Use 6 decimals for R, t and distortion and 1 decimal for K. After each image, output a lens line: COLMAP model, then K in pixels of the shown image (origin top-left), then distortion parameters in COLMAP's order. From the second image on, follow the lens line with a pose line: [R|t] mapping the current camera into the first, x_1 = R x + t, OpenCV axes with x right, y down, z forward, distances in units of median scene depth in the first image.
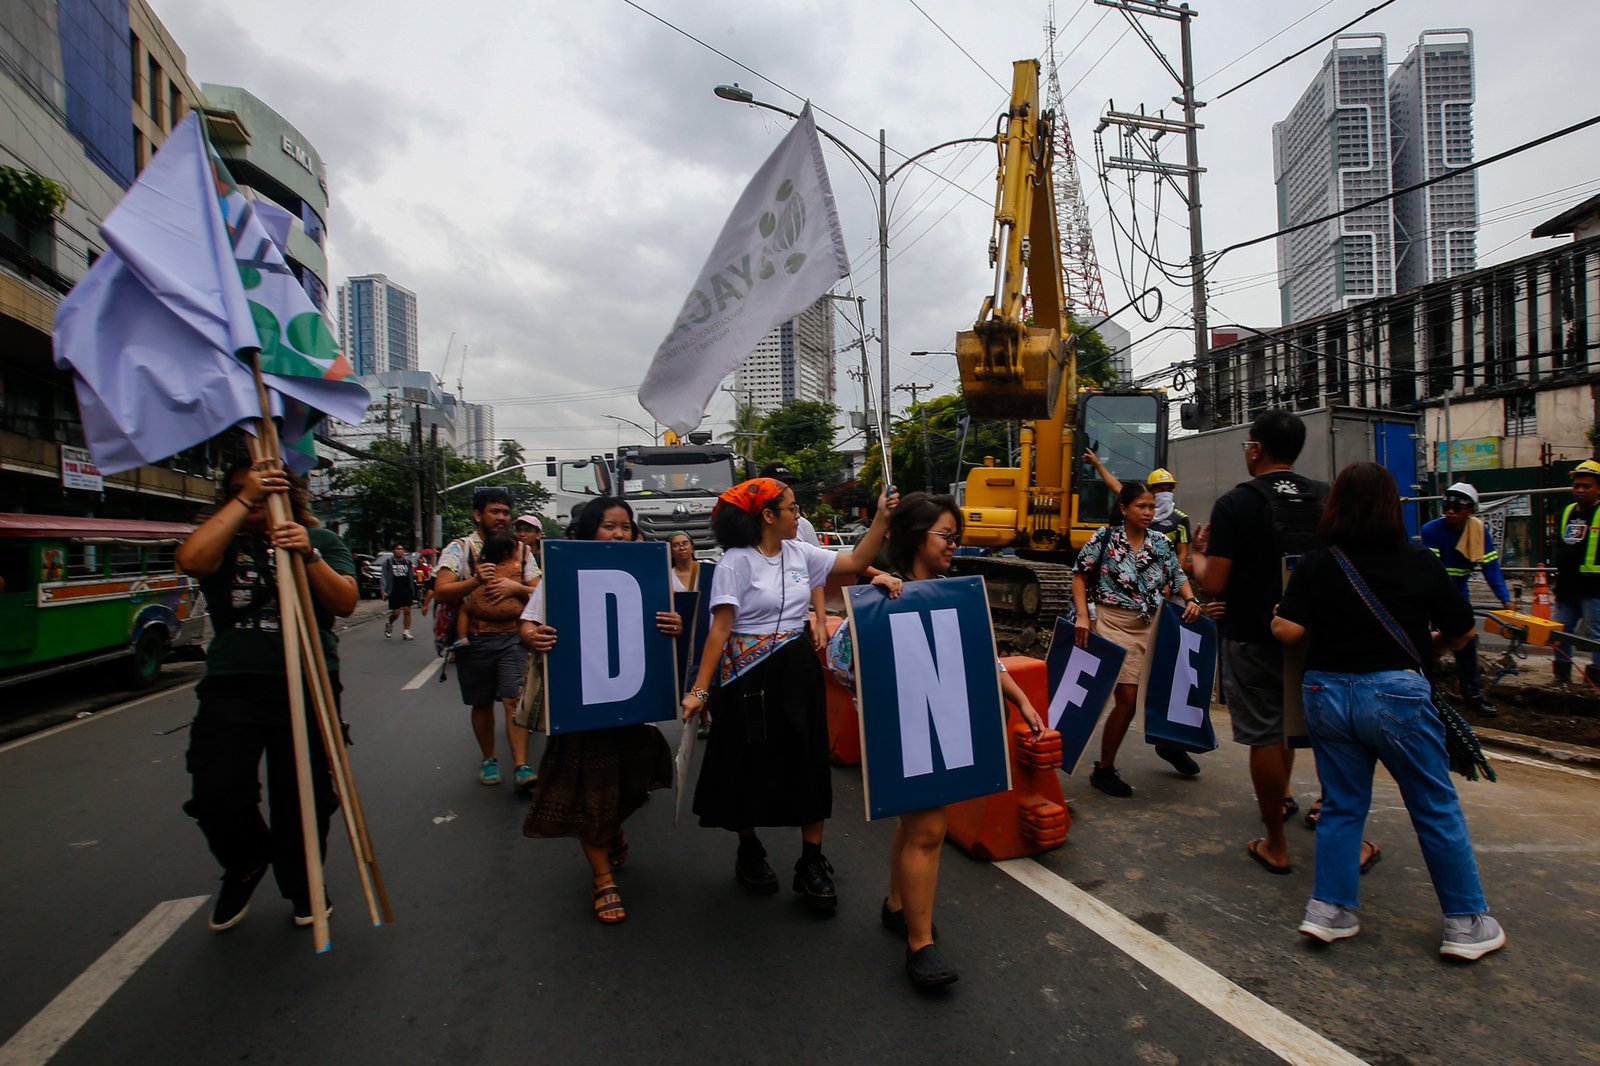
lens RADIAL K [[894.3, 0, 930.9], [0, 894.3, 563.7], [0, 0, 1]] dist [-0.019619, 0.002691]
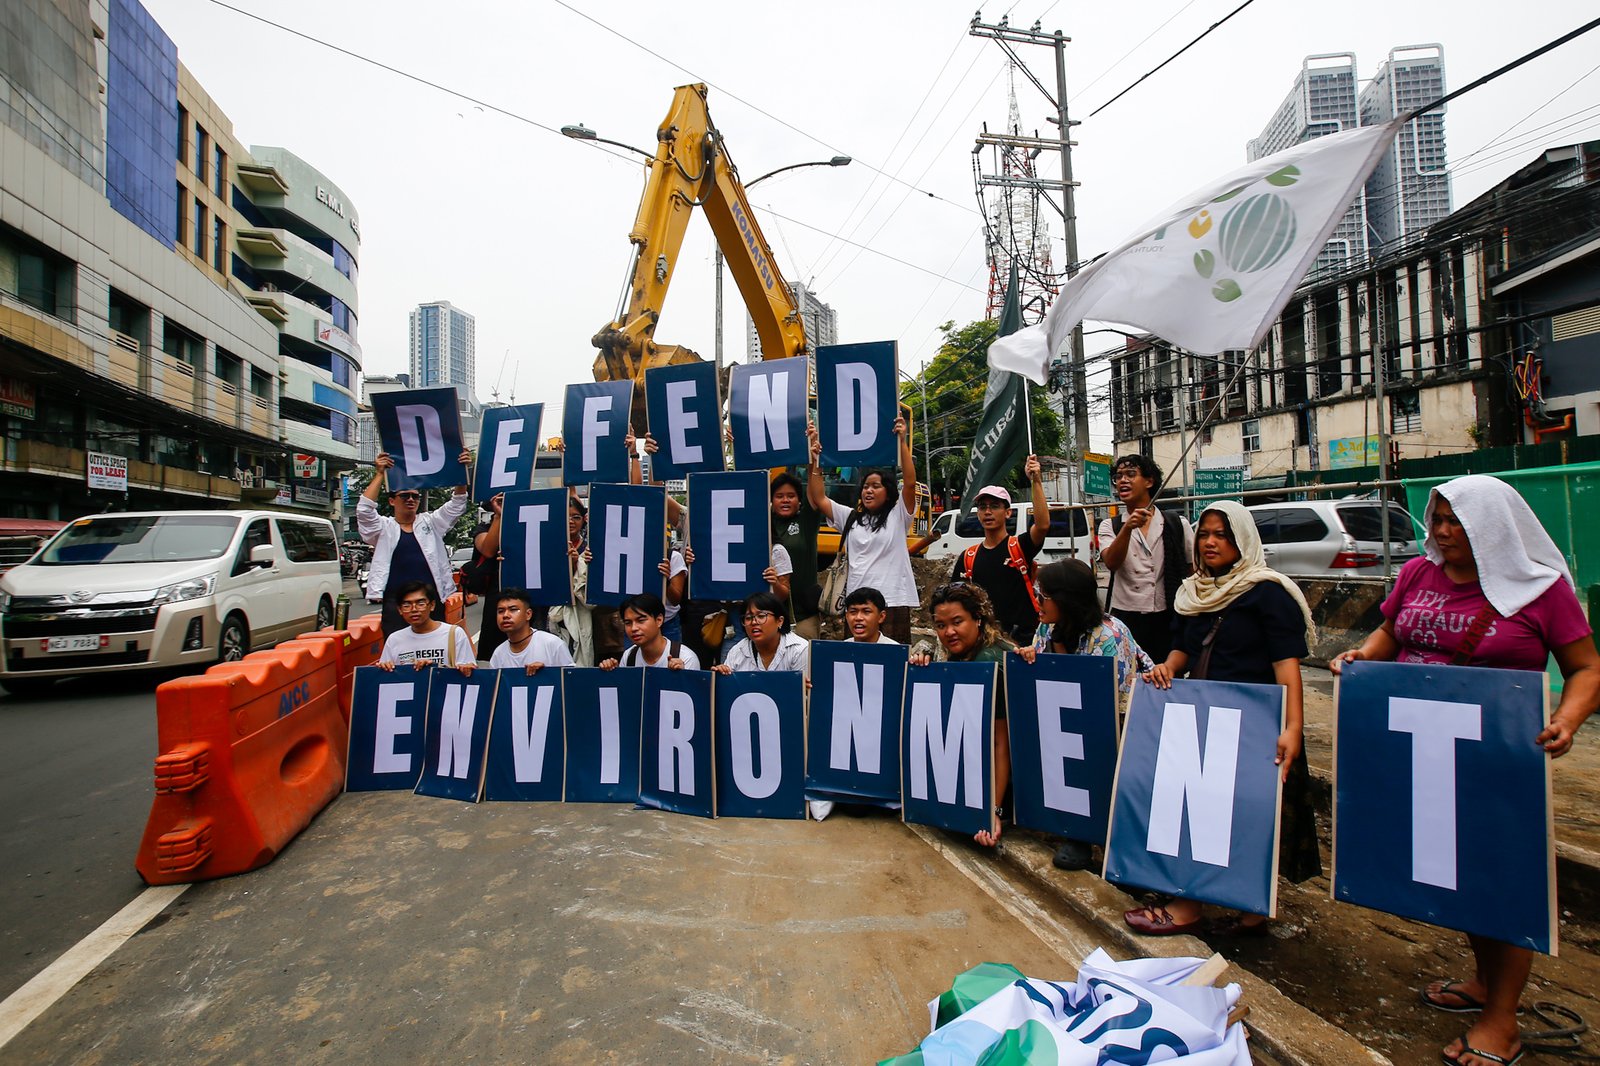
lens RADIAL K [[824.4, 0, 848.7], [0, 824.4, 520.3], [0, 0, 1]] dist [-0.021156, 0.000974]
pose [[0.994949, 0.001882, -0.100360, 0.119273], [-0.006019, 0.999144, -0.040938, -0.004398], [0.100197, 0.041336, 0.994109, 0.024077]]
